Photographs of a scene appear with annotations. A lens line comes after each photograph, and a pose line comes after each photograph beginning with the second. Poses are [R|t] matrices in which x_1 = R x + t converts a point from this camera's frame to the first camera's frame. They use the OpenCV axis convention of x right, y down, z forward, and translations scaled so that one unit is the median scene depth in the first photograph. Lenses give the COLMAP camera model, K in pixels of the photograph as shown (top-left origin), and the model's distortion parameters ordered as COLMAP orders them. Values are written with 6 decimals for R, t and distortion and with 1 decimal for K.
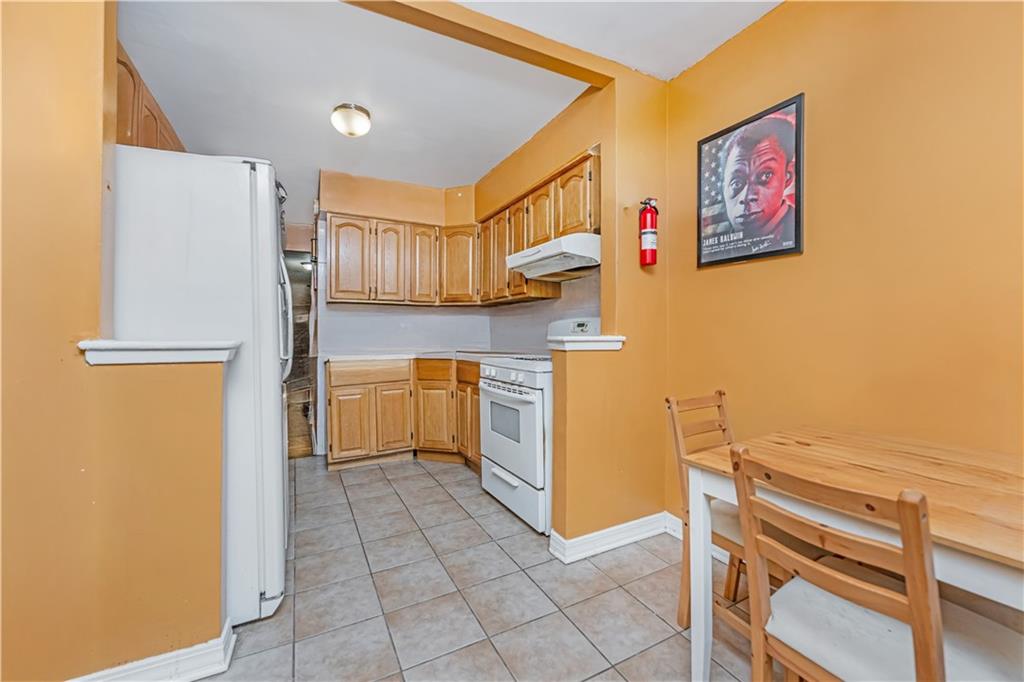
lens RADIAL K [[413.1, 0, 509.6], [0, 413.1, 341.5], [0, 0, 1]] dist [-0.000990, -0.000254]
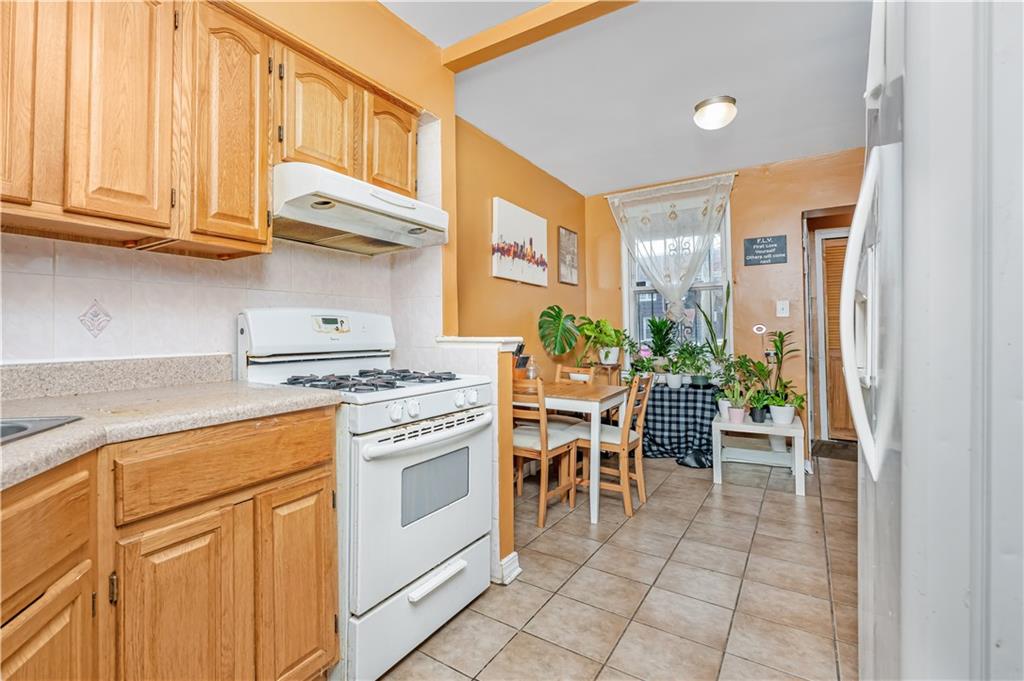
lens RADIAL K [[410.1, 0, 506.0], [0, 410.1, 330.6], [0, 0, 1]] dist [-0.000696, -0.000093]
pose [[-0.451975, 0.014116, 0.891919, -0.603658], [0.014277, 0.999861, -0.008589, -0.018455], [-0.891916, 0.008852, -0.452114, 1.230649]]
